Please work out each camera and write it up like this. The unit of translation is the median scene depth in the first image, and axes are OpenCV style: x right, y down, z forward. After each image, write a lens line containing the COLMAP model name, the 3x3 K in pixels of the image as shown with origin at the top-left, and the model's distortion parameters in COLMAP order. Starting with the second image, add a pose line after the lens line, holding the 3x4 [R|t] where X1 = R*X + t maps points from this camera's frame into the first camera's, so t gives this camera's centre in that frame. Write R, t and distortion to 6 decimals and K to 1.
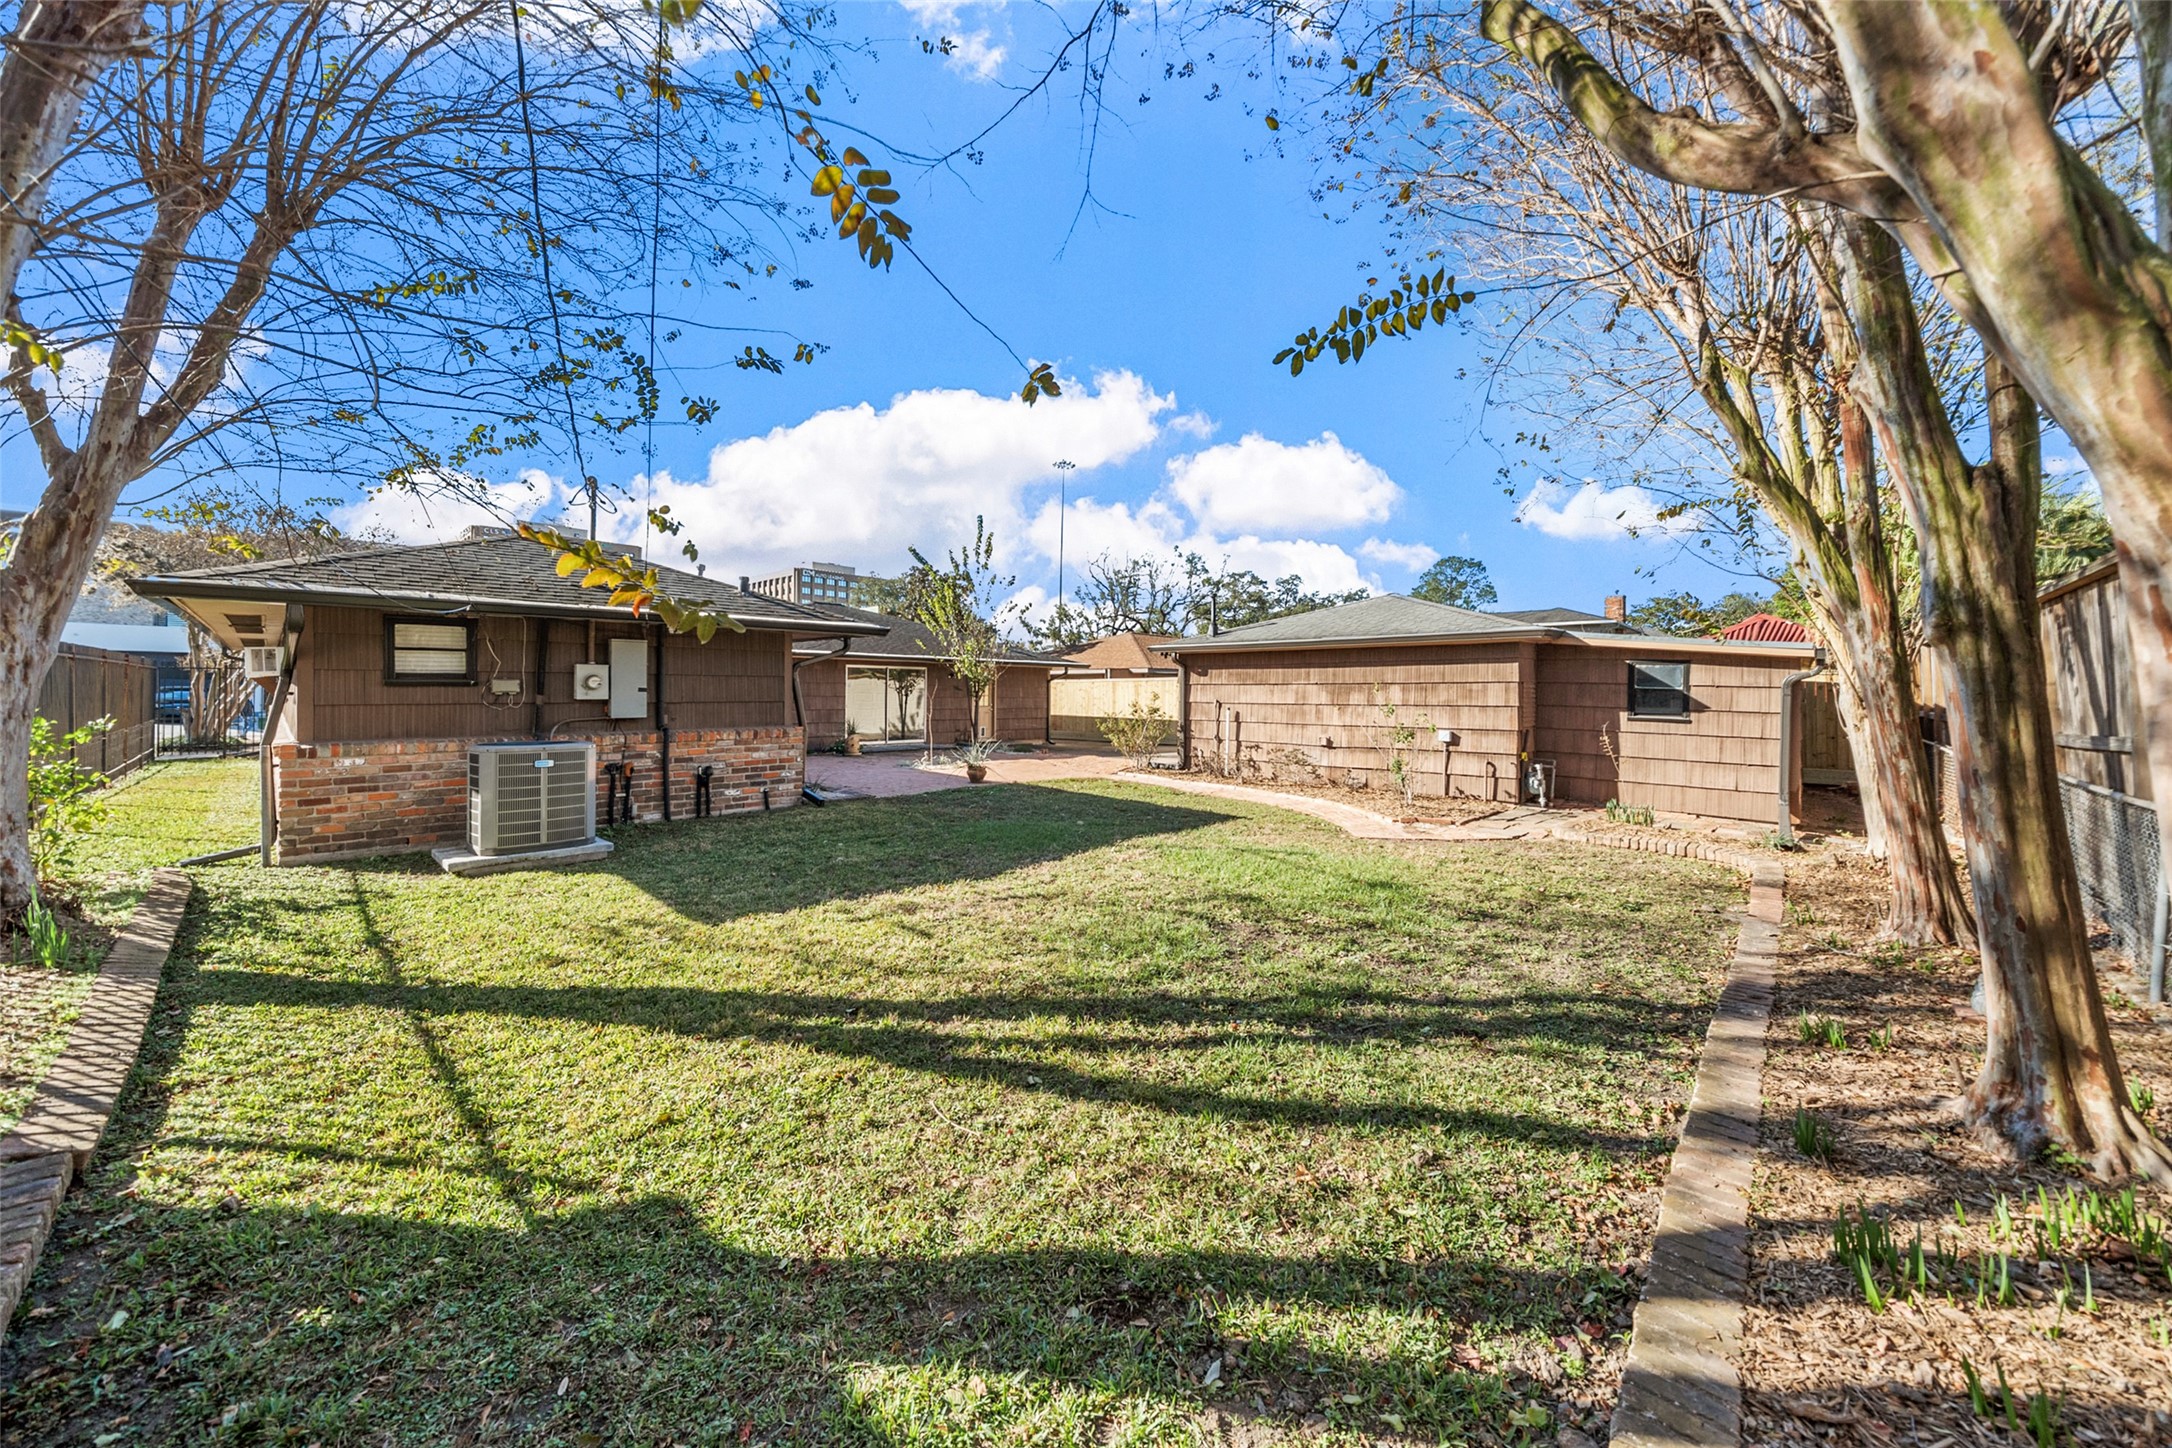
lens RADIAL K [[753.5, 0, 1104.7], [0, 753.5, 693.2], [0, 0, 1]] dist [-0.006023, 0.000007]
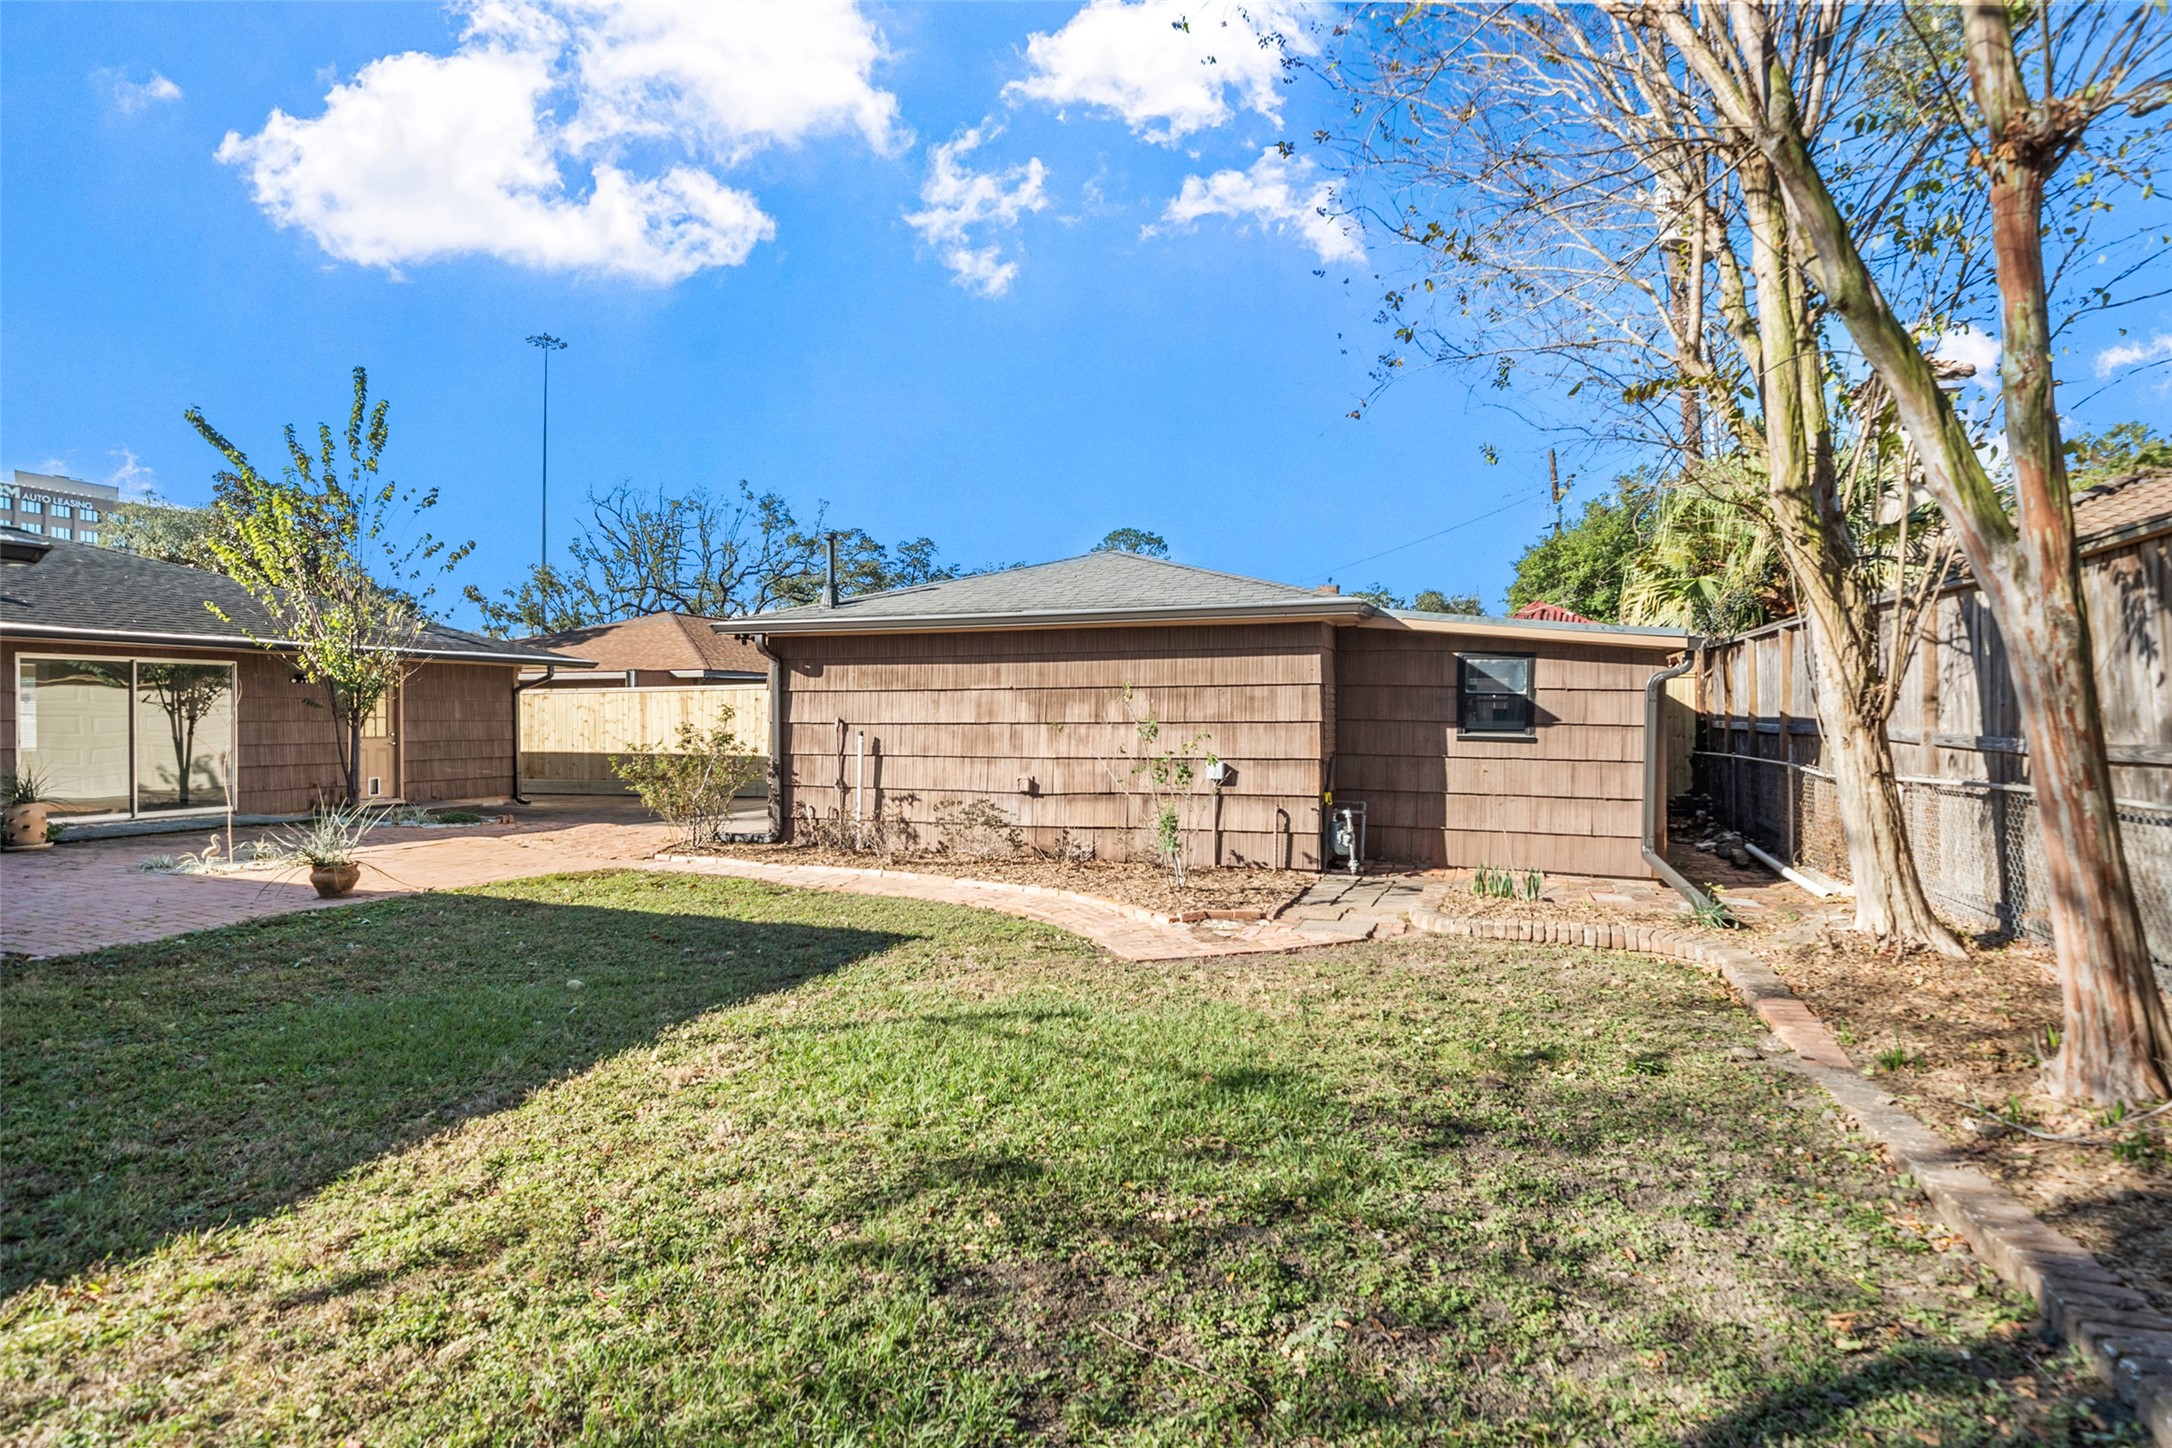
lens RADIAL K [[1096.2, 0, 1086.0], [0, 1096.2, 724.0], [0, 0, 1]] dist [0.001144, 0.000616]
pose [[0.921616, -0.012299, 0.387909, -0.001648], [0.008725, 0.999902, 0.010972, 0.006250], [-0.388006, -0.006727, 0.921632, 0.172626]]
